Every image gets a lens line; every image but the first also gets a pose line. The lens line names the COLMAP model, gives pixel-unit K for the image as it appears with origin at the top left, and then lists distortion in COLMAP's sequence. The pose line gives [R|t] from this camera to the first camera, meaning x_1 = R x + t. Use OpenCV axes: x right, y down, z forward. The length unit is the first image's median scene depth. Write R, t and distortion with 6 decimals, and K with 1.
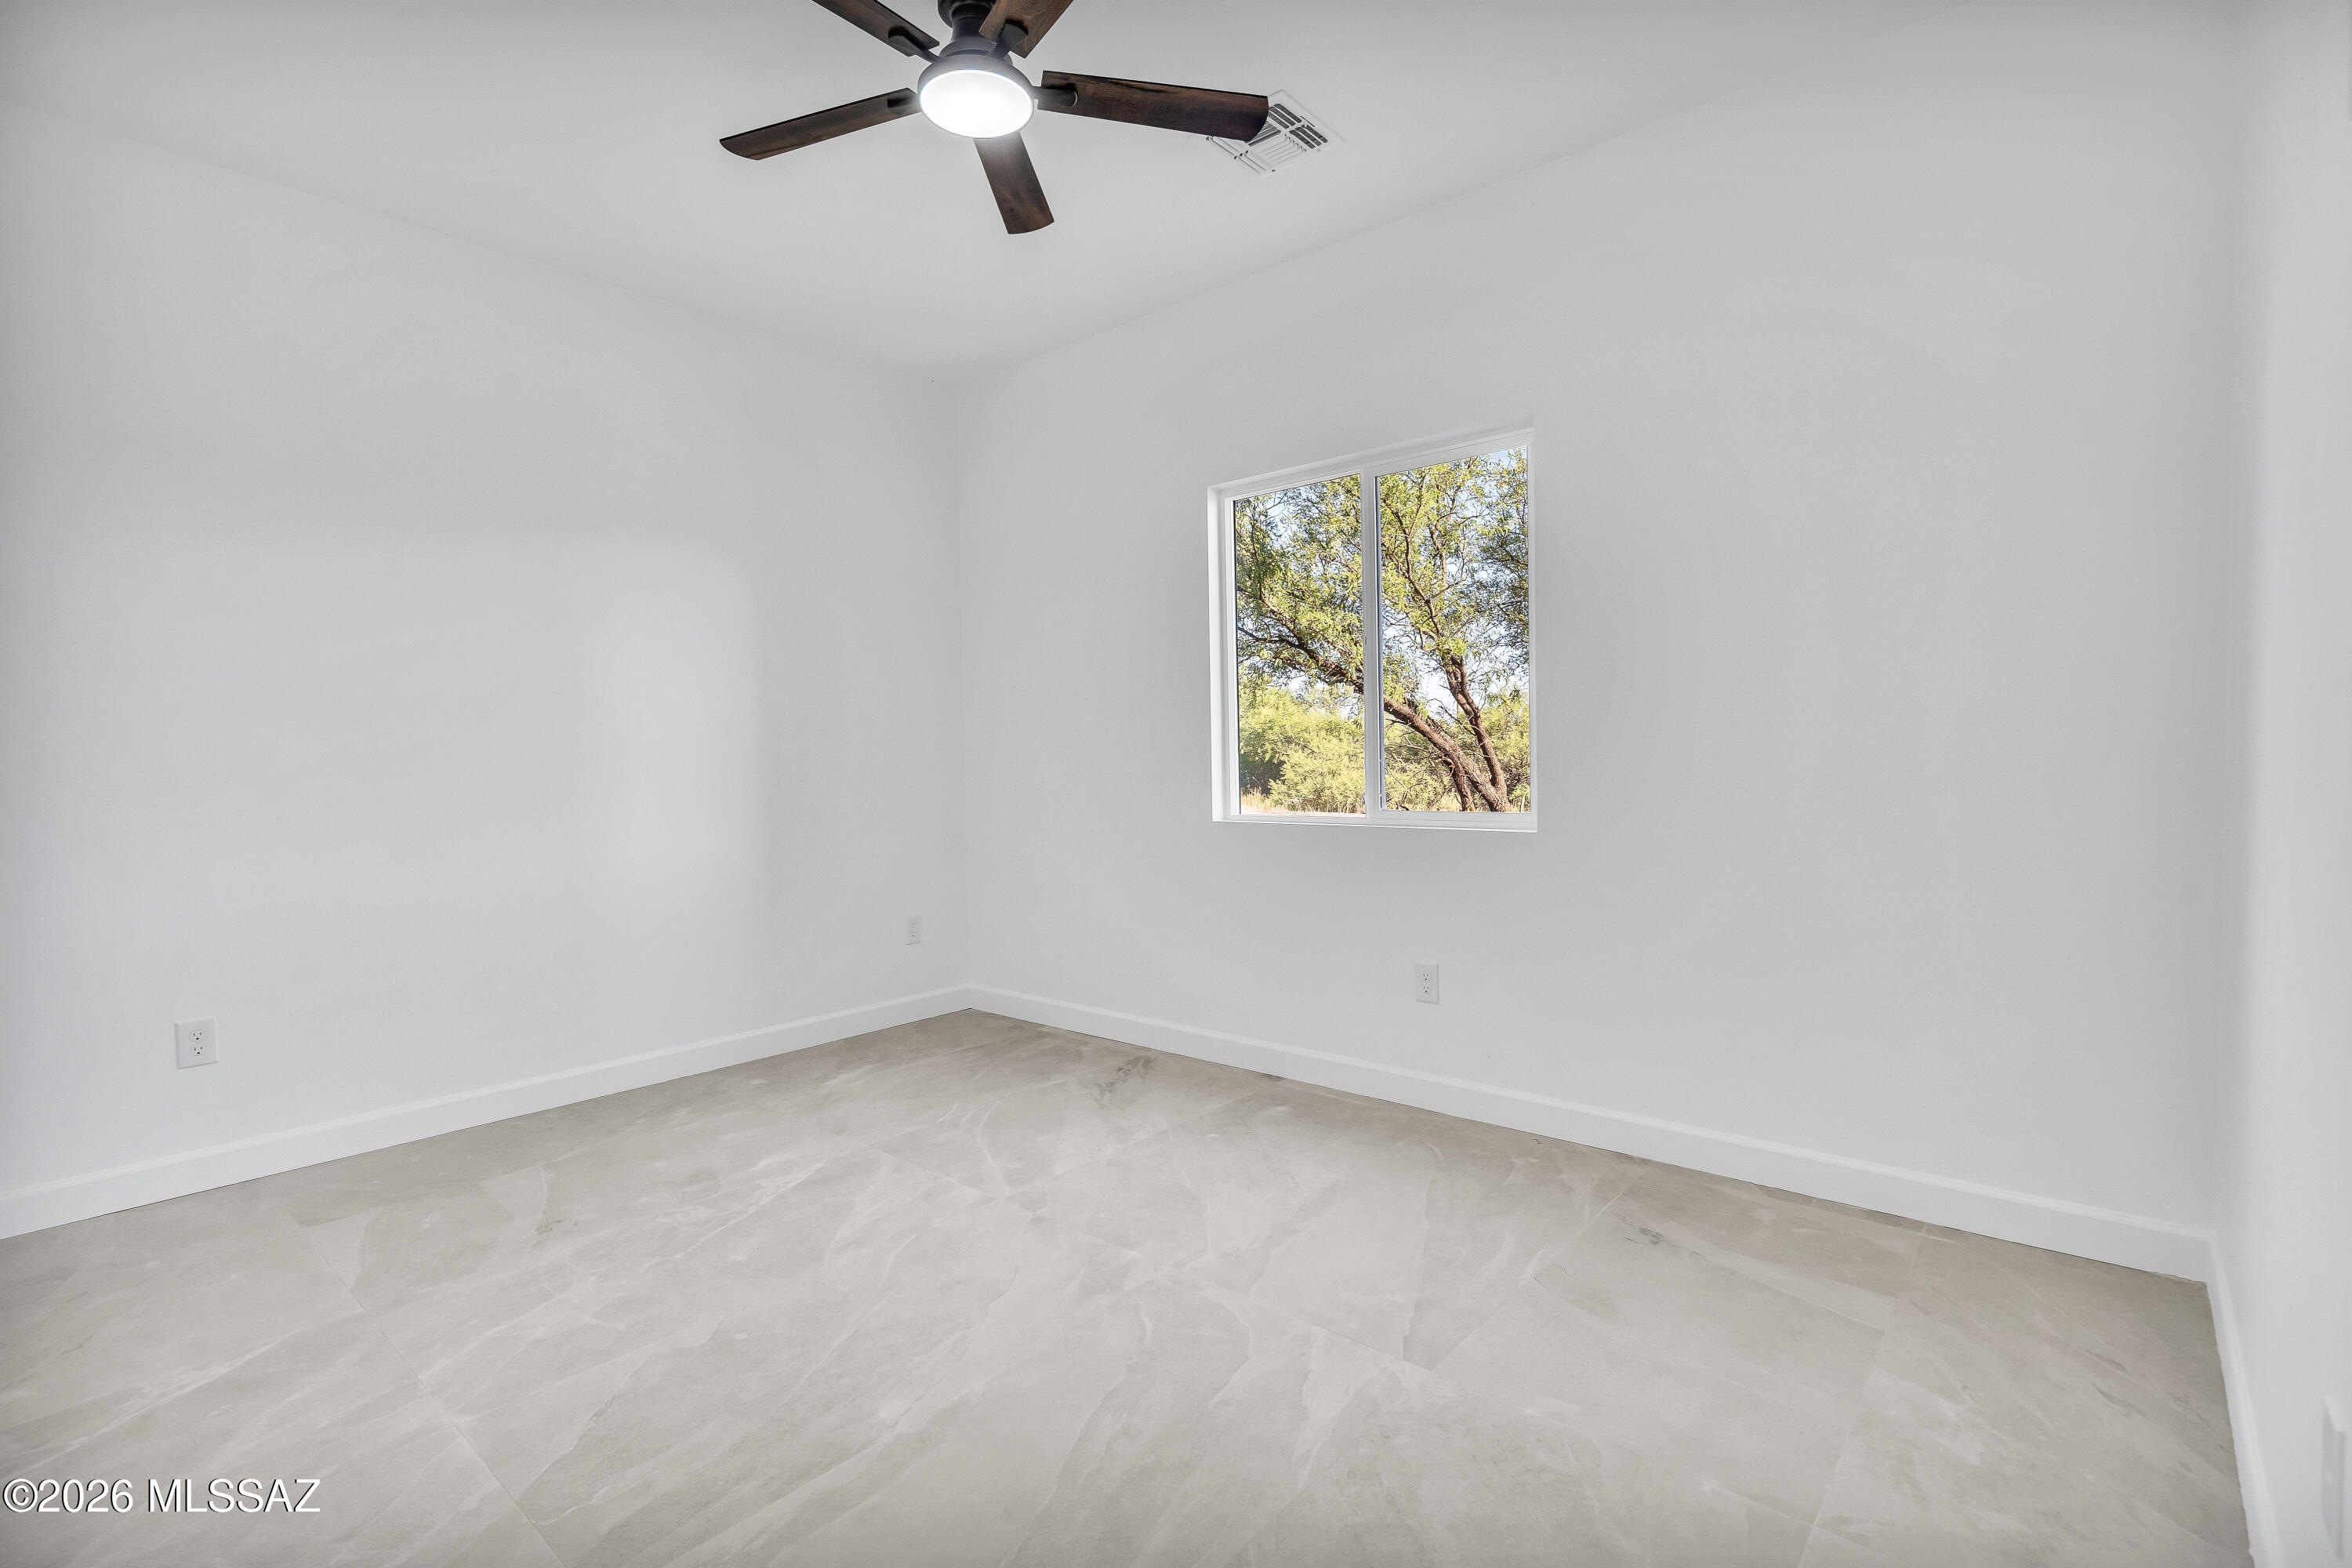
lens RADIAL K [[1082.6, 0, 1163.4], [0, 1082.6, 783.6], [0, 0, 1]] dist [-0.006653, 0.000330]
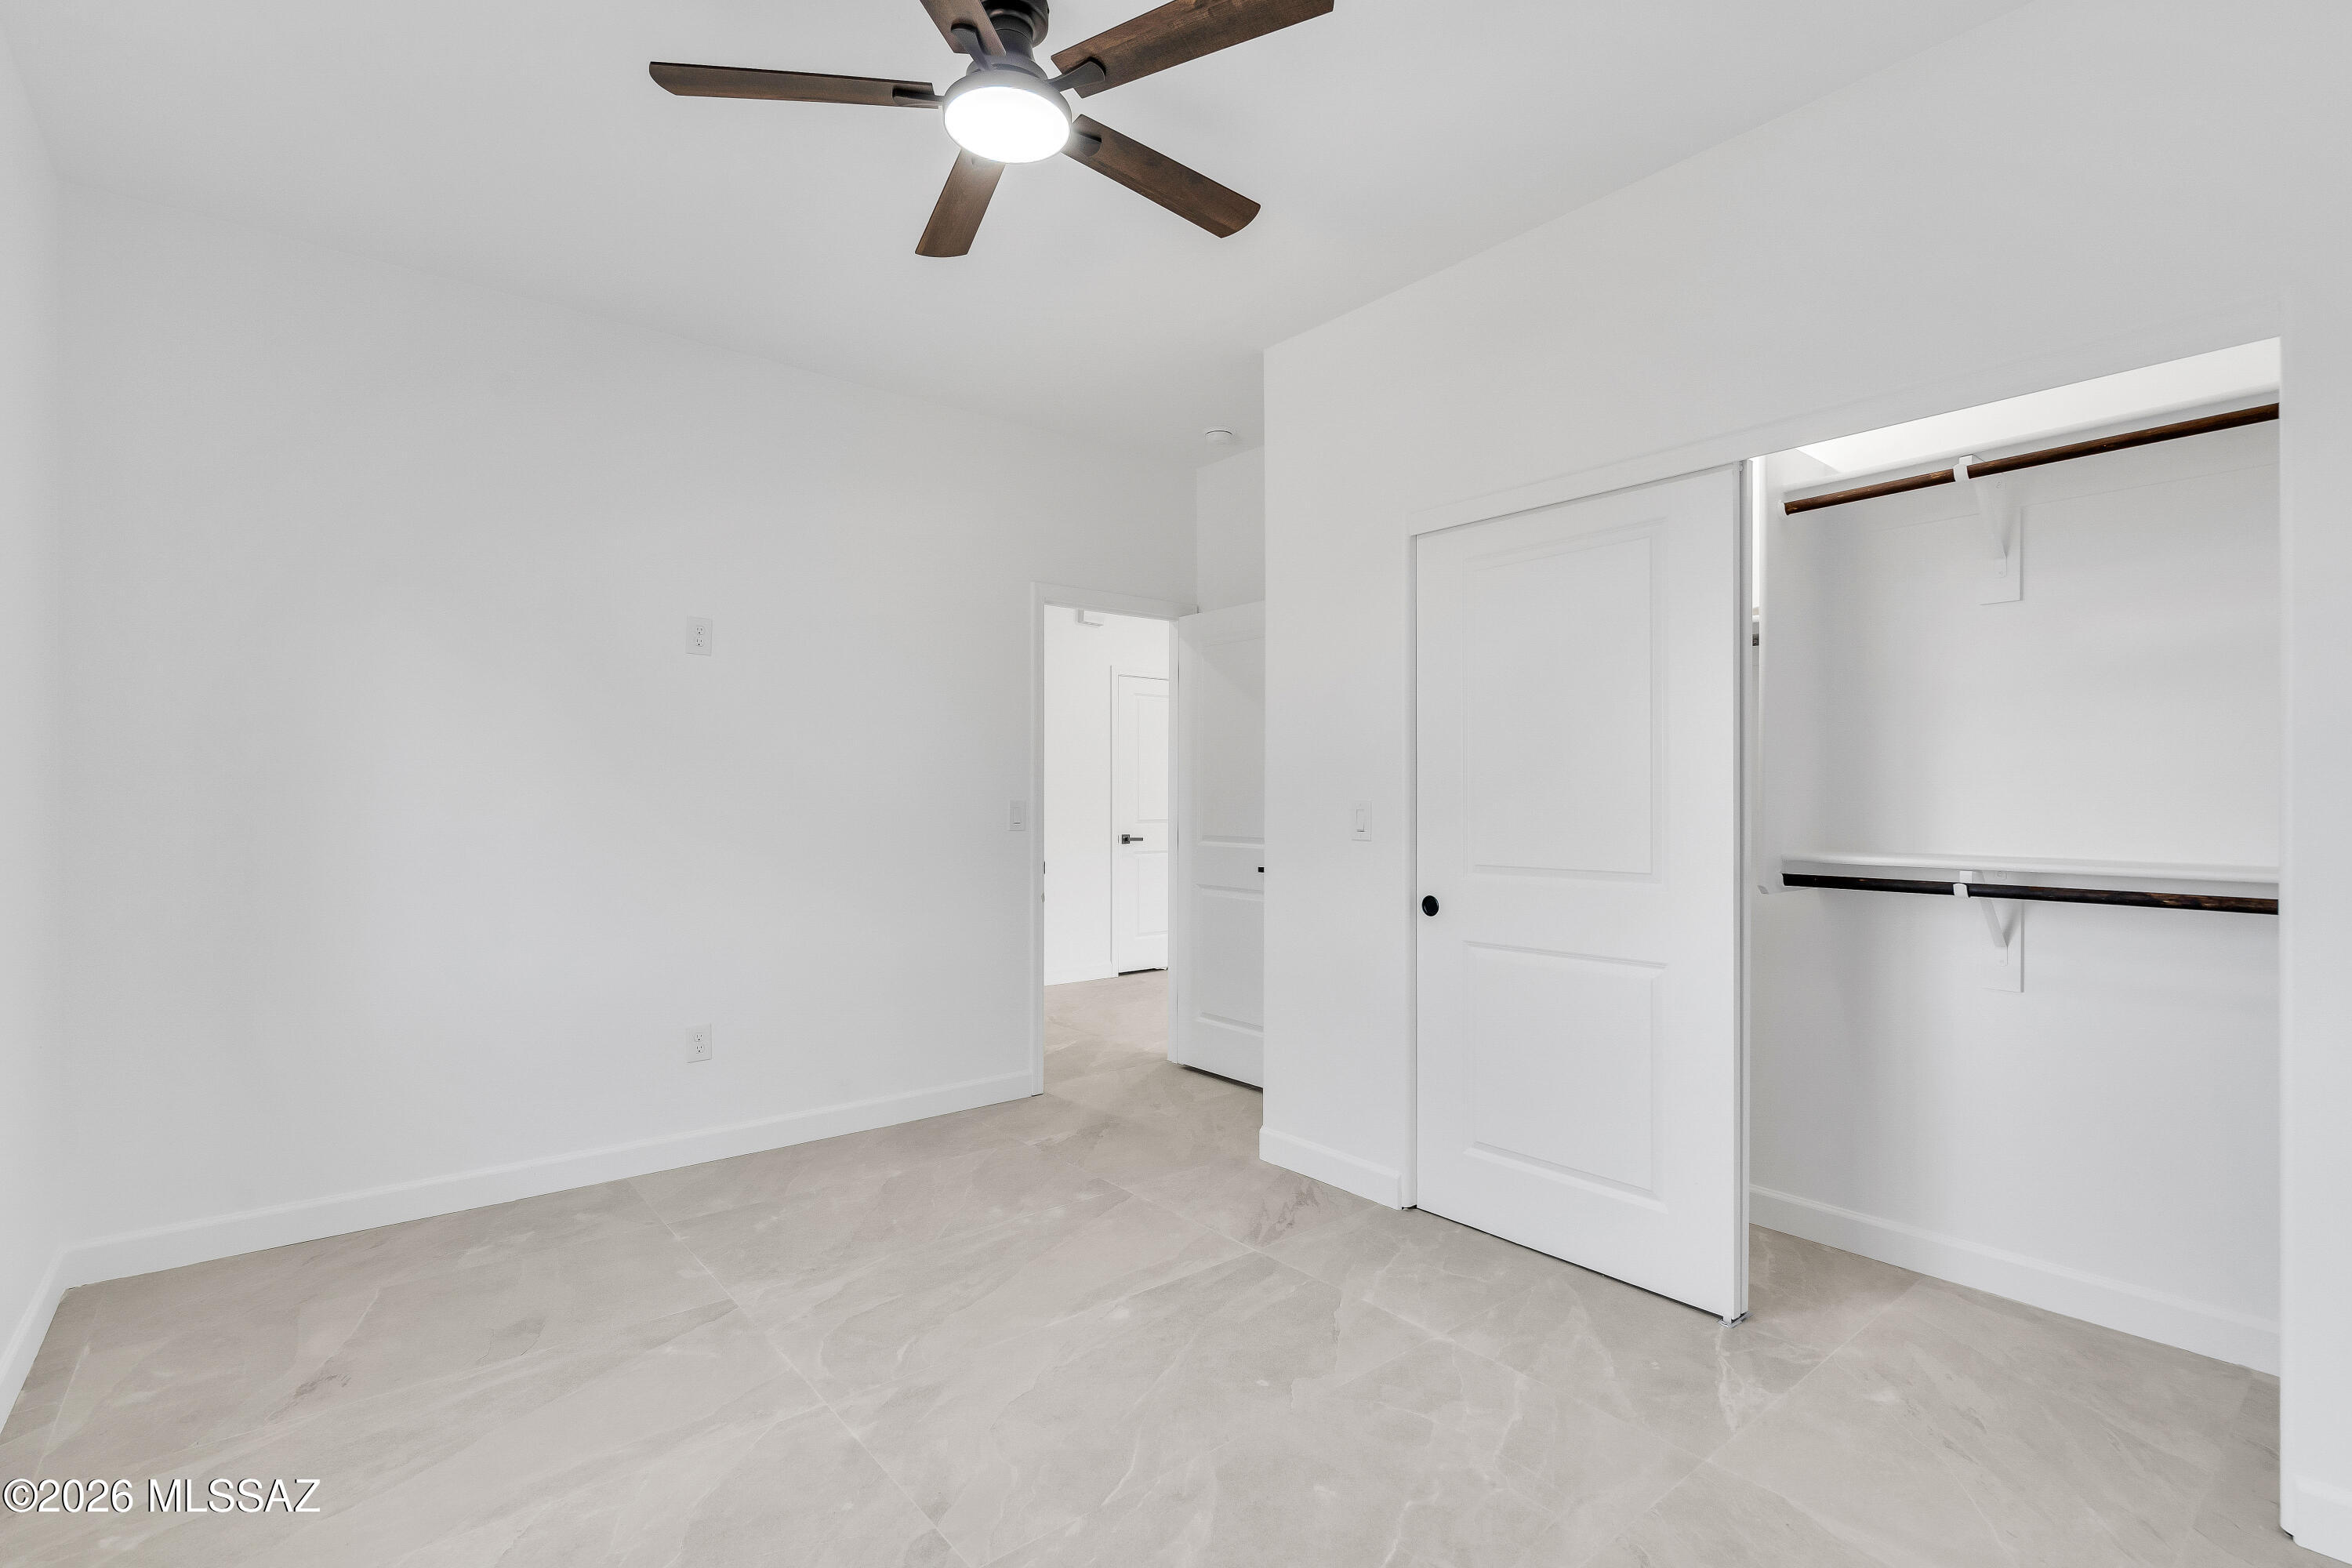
lens RADIAL K [[1082.6, 0, 1163.4], [0, 1082.6, 783.6], [0, 0, 1]] dist [-0.006653, 0.000330]
pose [[-0.986230, 0.018114, 0.164386, -0.468723], [0.019888, 0.999760, 0.009152, -0.093951], [-0.164181, 0.012295, -0.986354, 2.014389]]
